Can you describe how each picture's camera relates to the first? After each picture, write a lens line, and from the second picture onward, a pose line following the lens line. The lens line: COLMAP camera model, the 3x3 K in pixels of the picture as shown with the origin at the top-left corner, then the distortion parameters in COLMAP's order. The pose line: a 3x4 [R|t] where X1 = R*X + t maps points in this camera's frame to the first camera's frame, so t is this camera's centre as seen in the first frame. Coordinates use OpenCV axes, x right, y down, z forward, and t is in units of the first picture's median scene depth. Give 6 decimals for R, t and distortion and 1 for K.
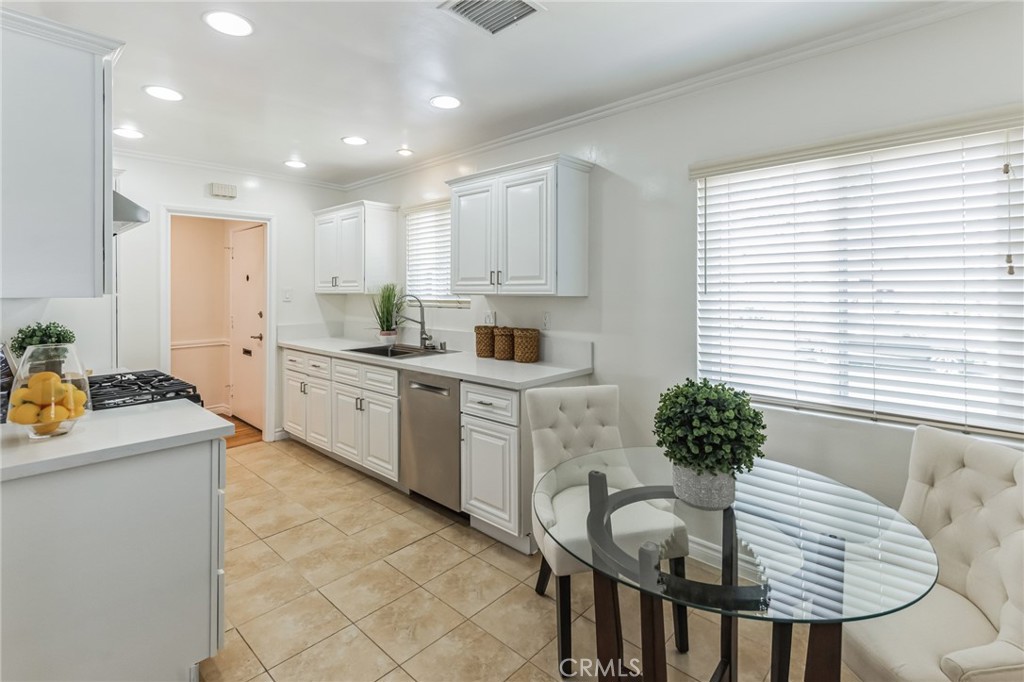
lens RADIAL K [[470.5, 0, 511.0], [0, 470.5, 294.8], [0, 0, 1]] dist [0.013175, -0.000702]
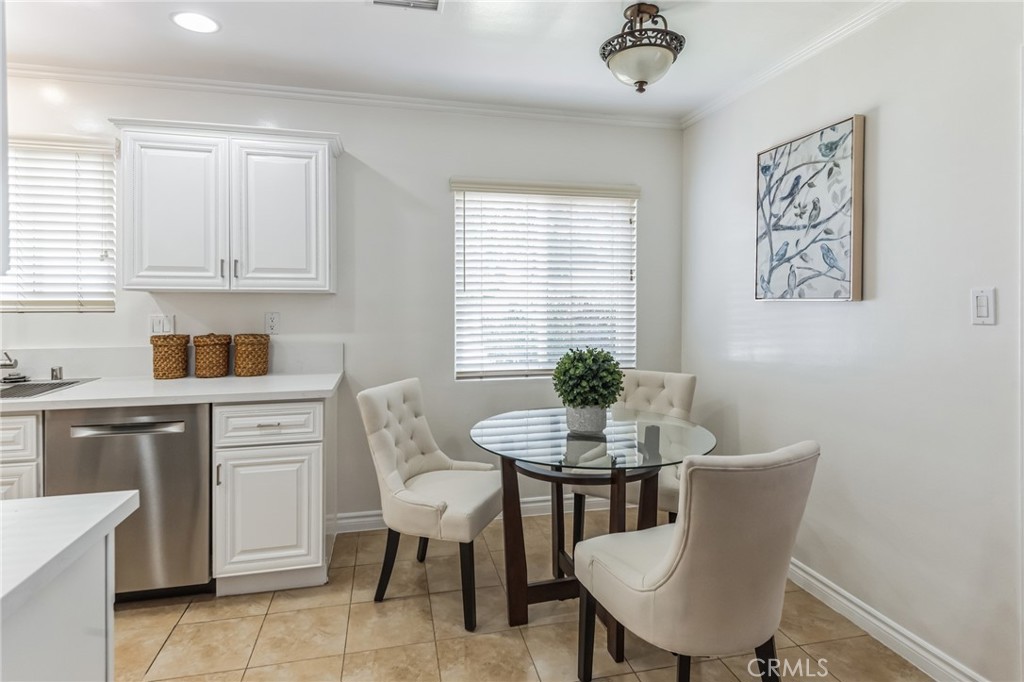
lens RADIAL K [[544.9, 0, 507.7], [0, 544.9, 309.3], [0, 0, 1]] dist [0.002267, -0.001807]
pose [[0.566567, -0.017101, 0.823838, -0.558583], [0.002111, 0.999811, 0.019302, 0.015104], [-0.824013, -0.009197, 0.566496, 0.131468]]
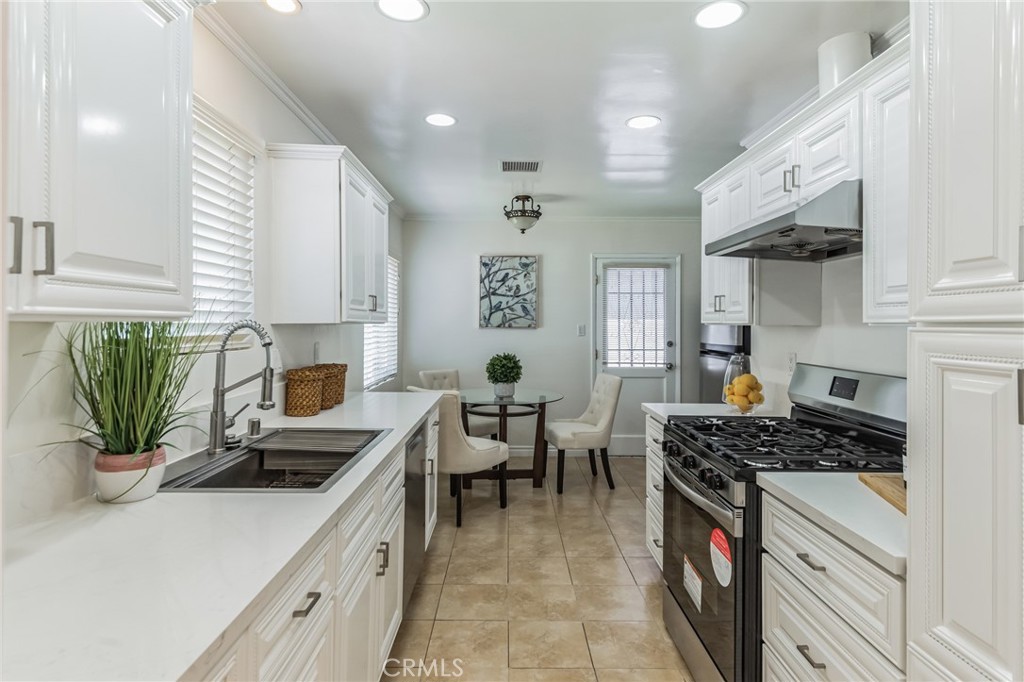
lens RADIAL K [[544.9, 0, 512.4], [0, 544.9, 330.6], [0, 0, 1]] dist [0.002267, -0.001807]
pose [[-0.685987, -0.017617, 0.727401, -1.042208], [-0.003911, 0.999782, 0.020526, -0.014406], [-0.727603, 0.011236, -0.685906, 1.659564]]
